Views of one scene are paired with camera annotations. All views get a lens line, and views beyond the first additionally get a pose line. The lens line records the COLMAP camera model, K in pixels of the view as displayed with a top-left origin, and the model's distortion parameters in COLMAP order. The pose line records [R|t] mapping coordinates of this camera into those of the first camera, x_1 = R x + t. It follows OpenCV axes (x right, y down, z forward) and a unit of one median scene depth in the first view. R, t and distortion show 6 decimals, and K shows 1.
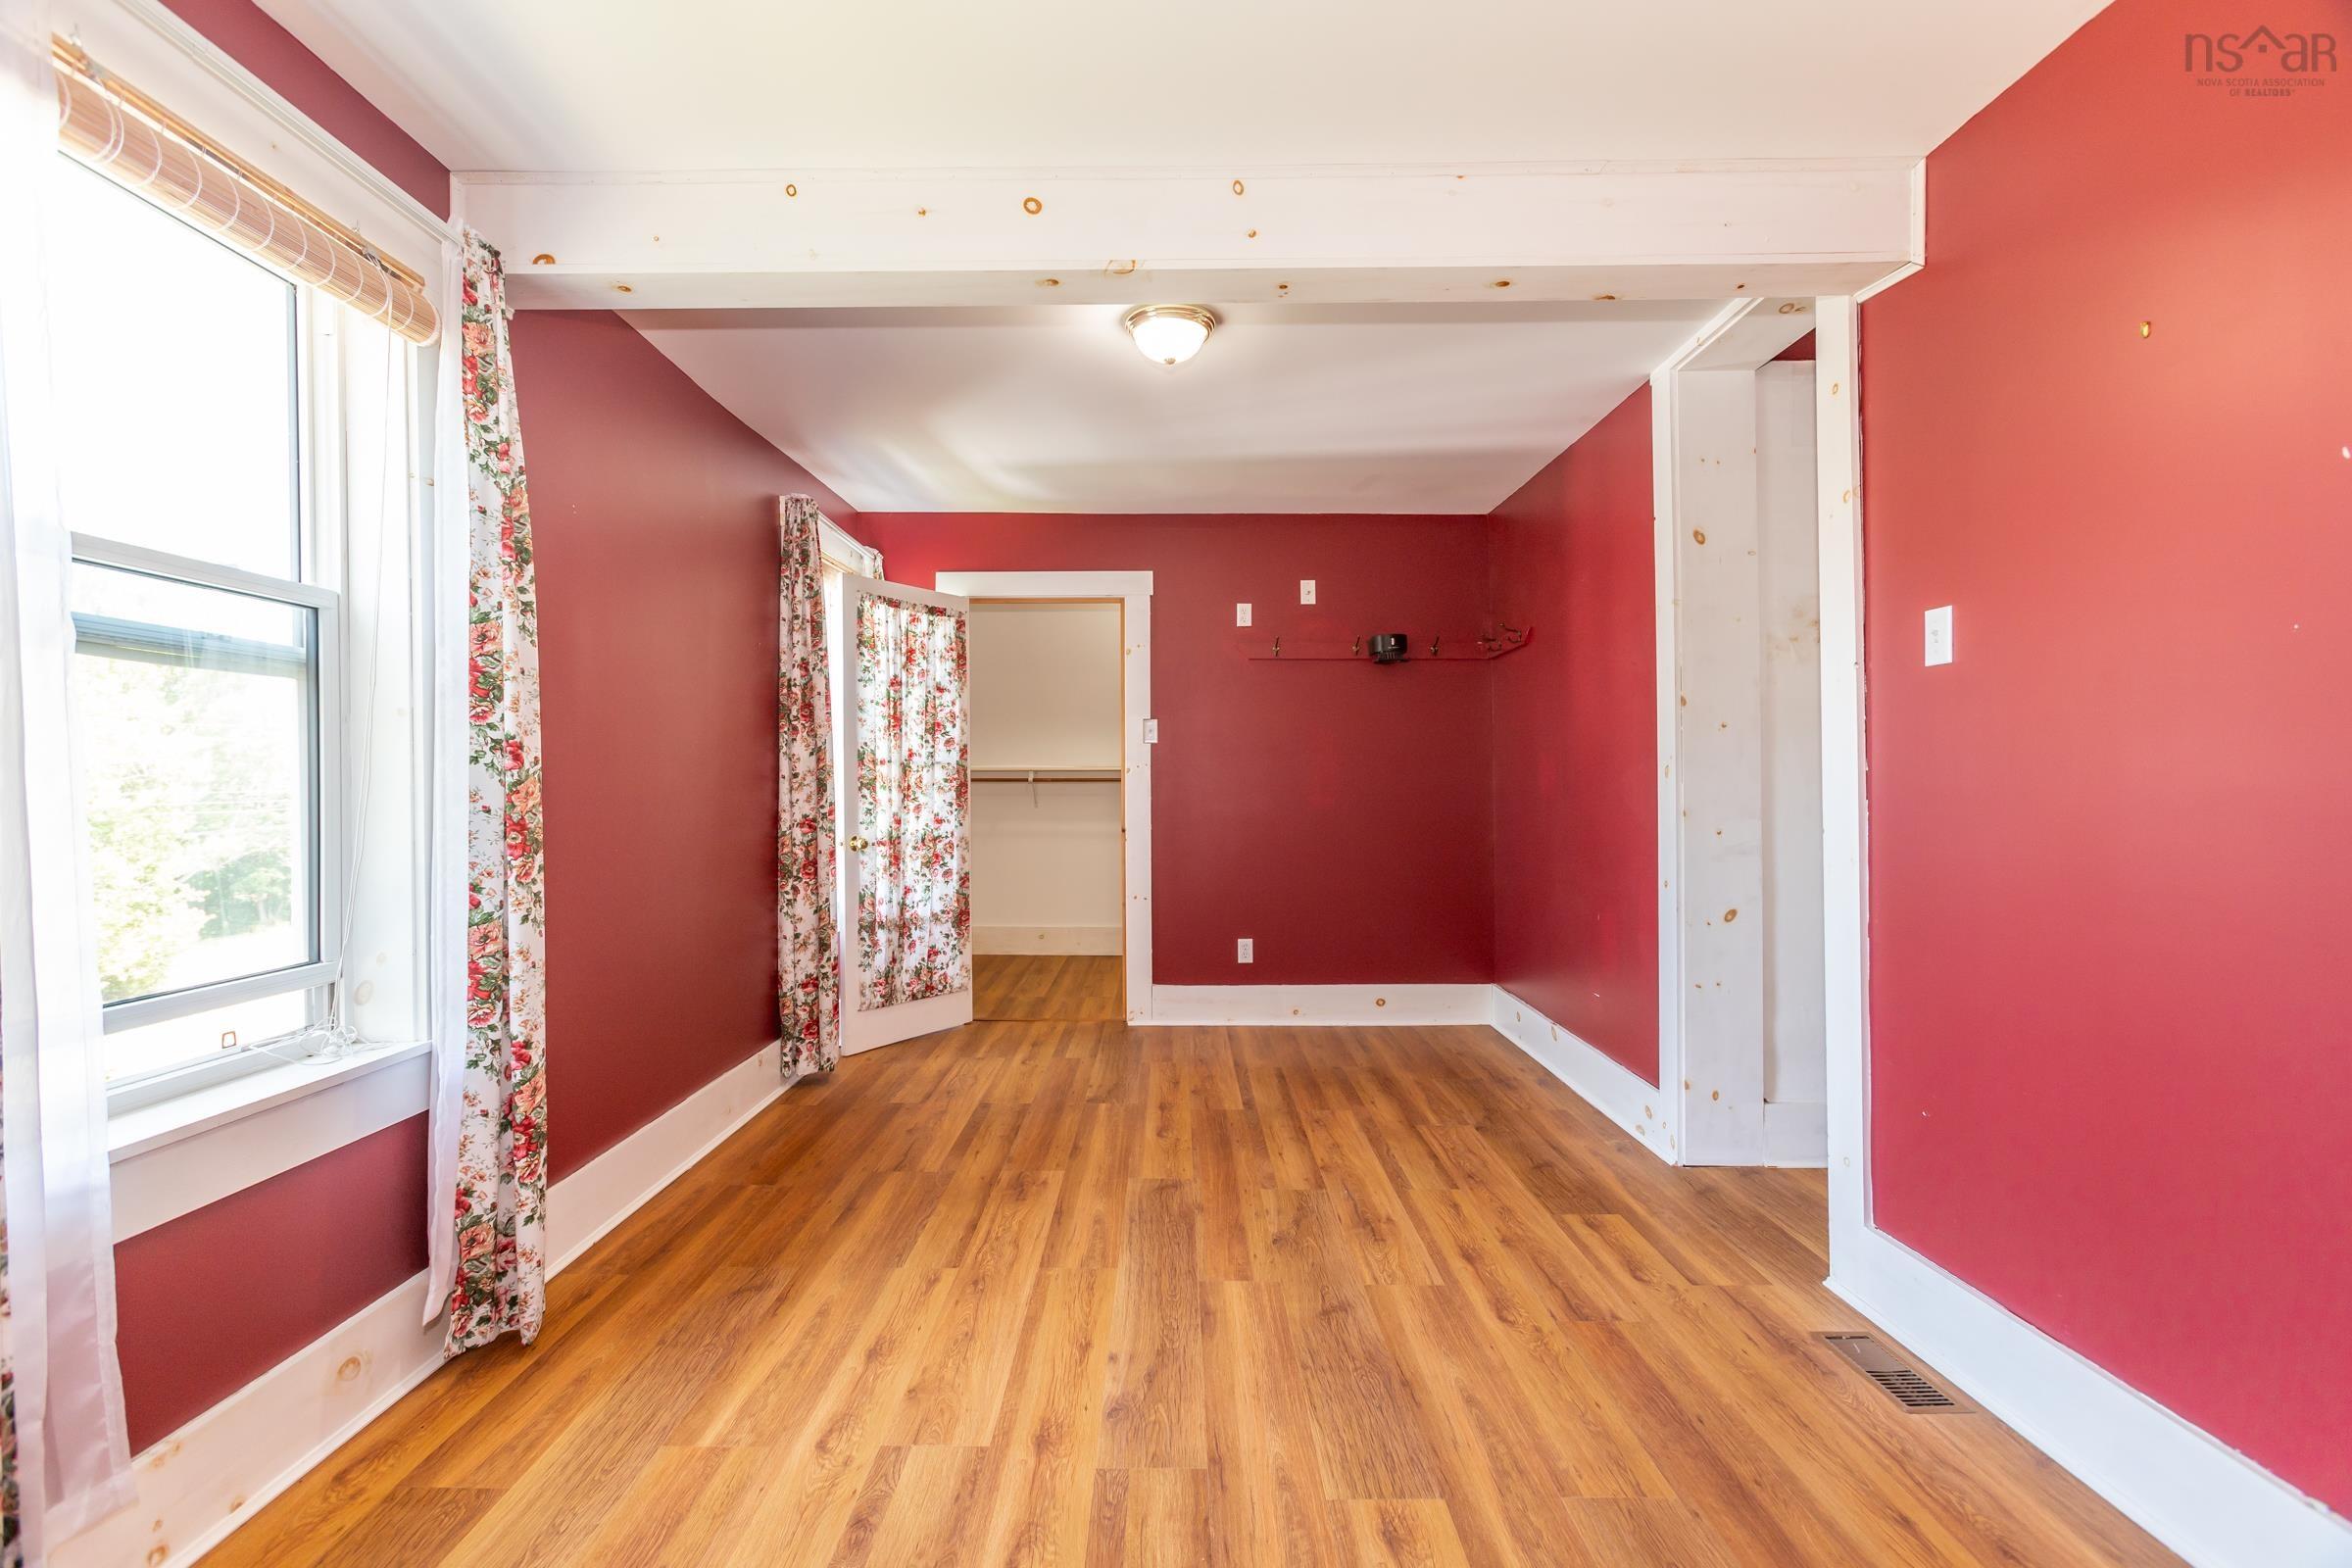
lens RADIAL K [[1034.2, 0, 1168.1], [0, 1034.2, 779.1], [0, 0, 1]] dist [-0.023673, 0.013649]
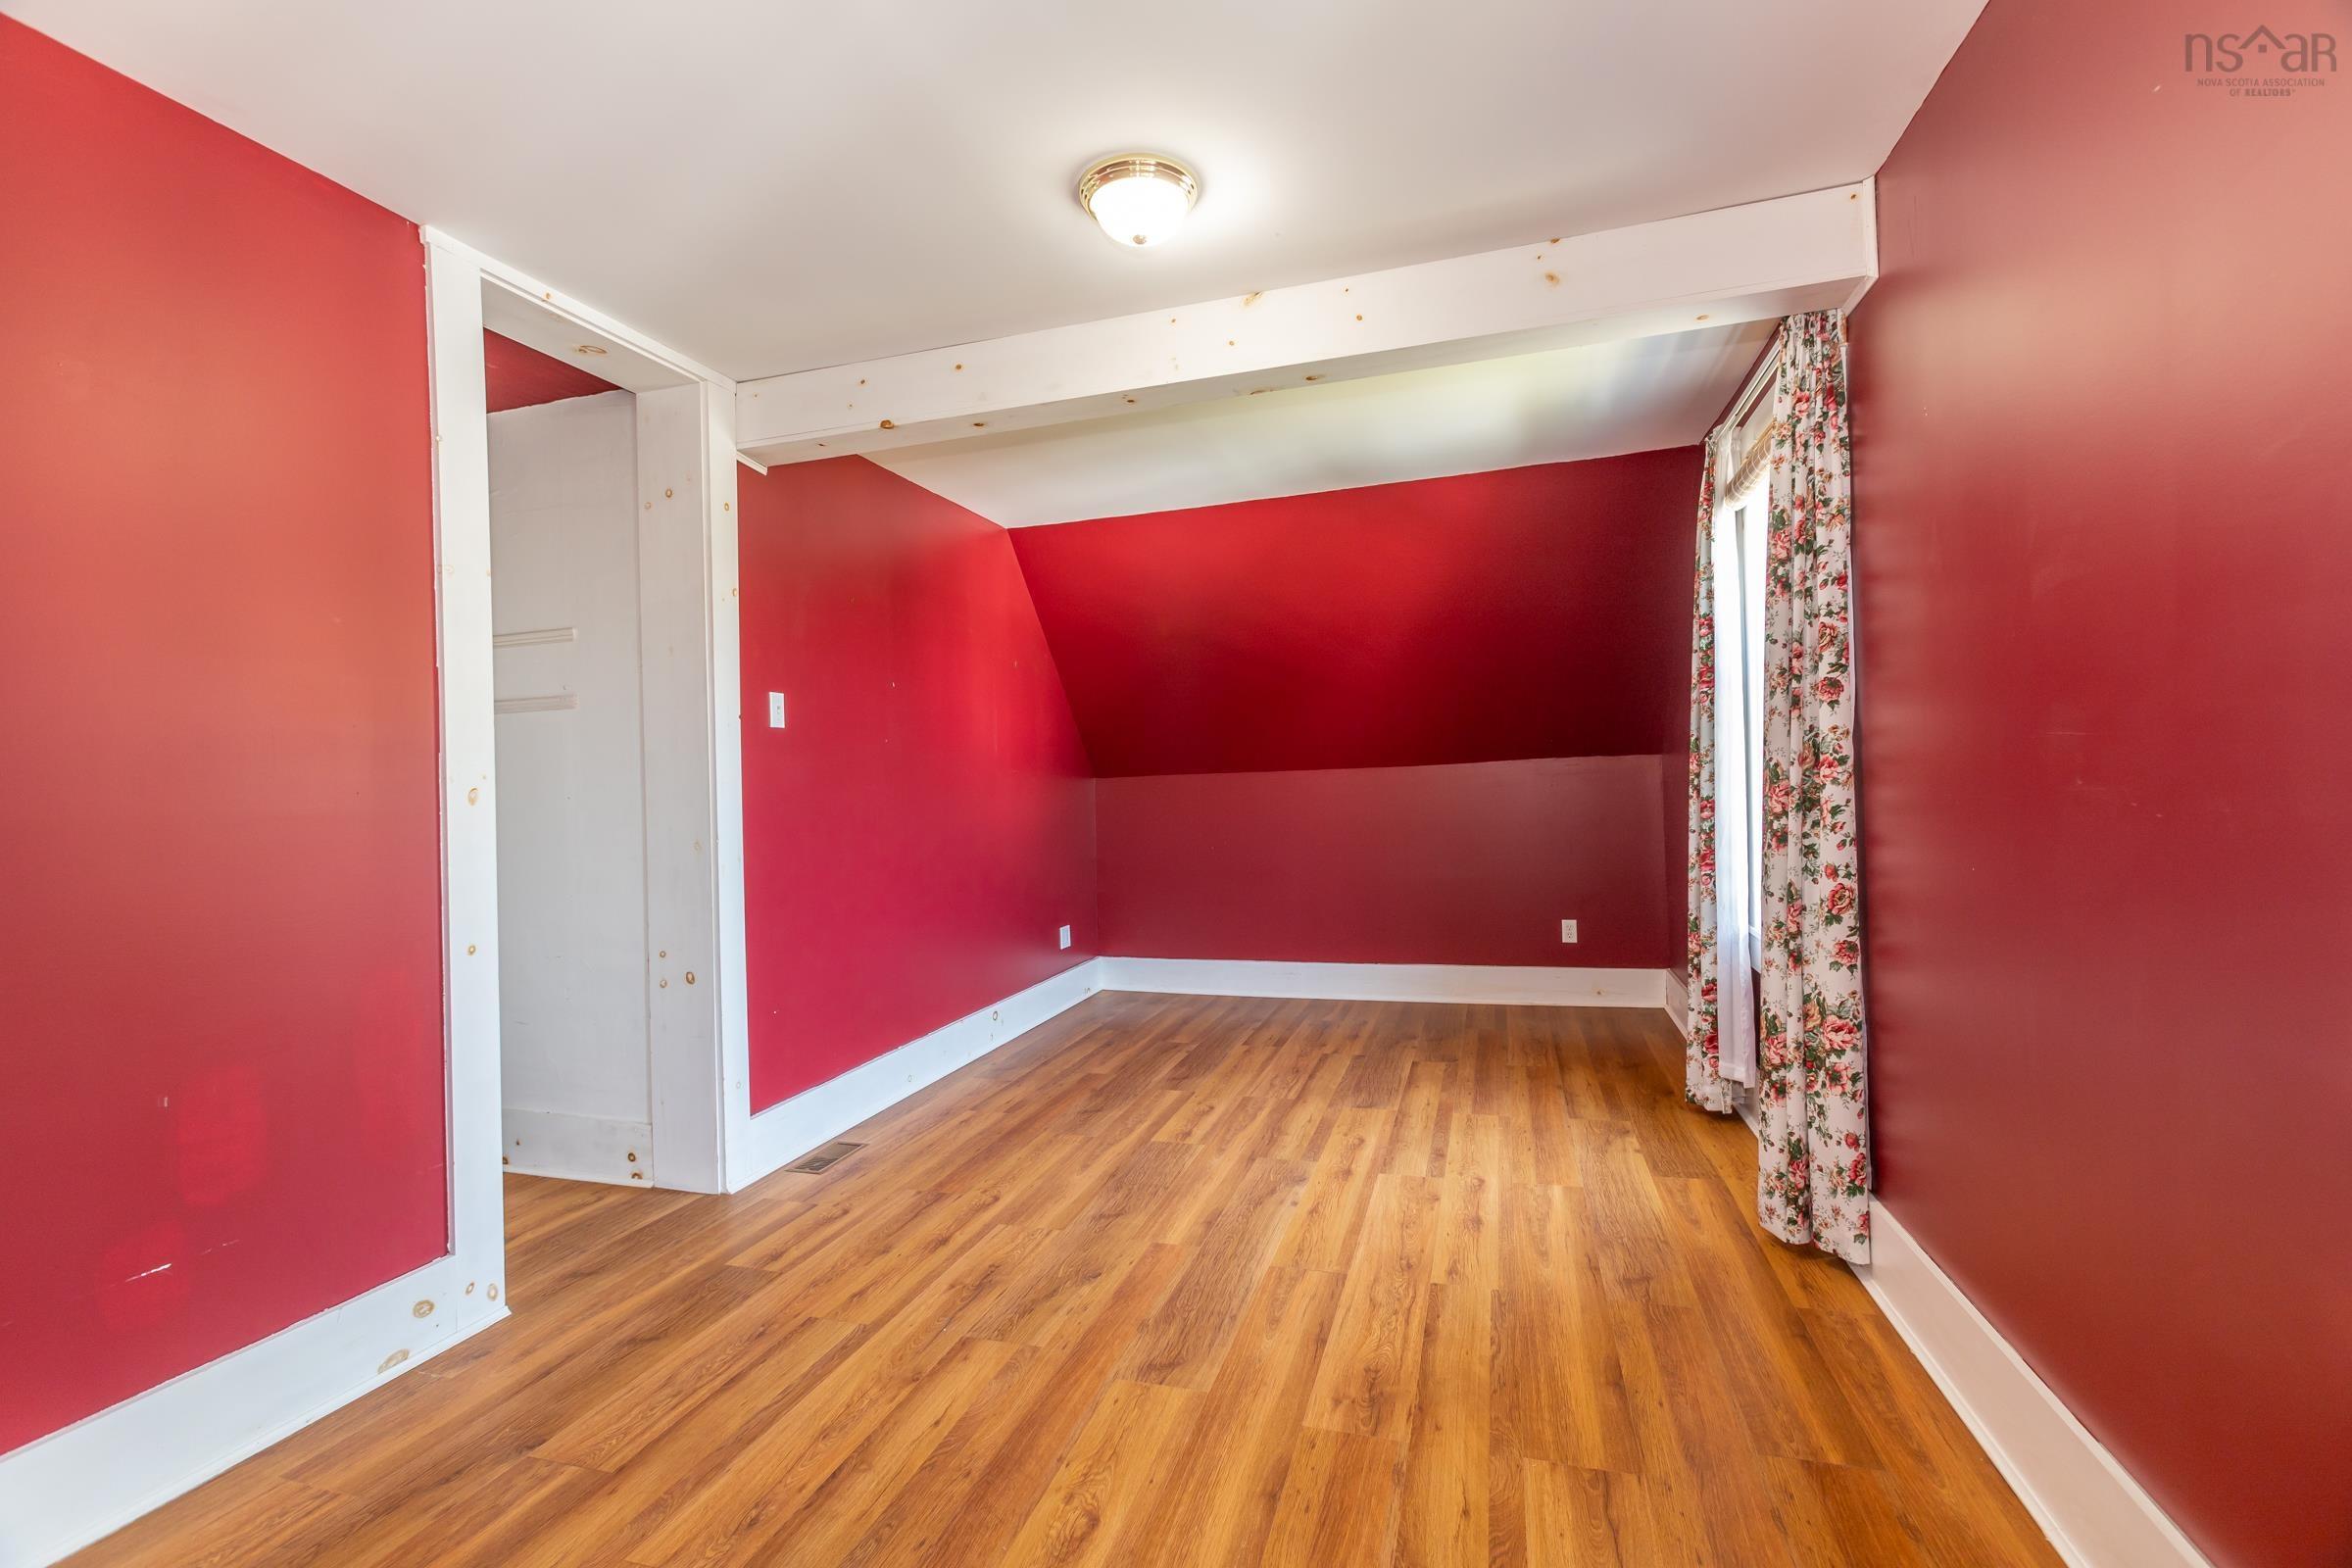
lens RADIAL K [[1034.2, 0, 1168.1], [0, 1034.2, 779.1], [0, 0, 1]] dist [-0.023673, 0.013649]
pose [[-0.954161, 0.030173, 0.297770, -0.267318], [0.028955, 0.999545, -0.008503, 0.000947], [-0.297891, 0.000509, -0.954600, 1.977532]]
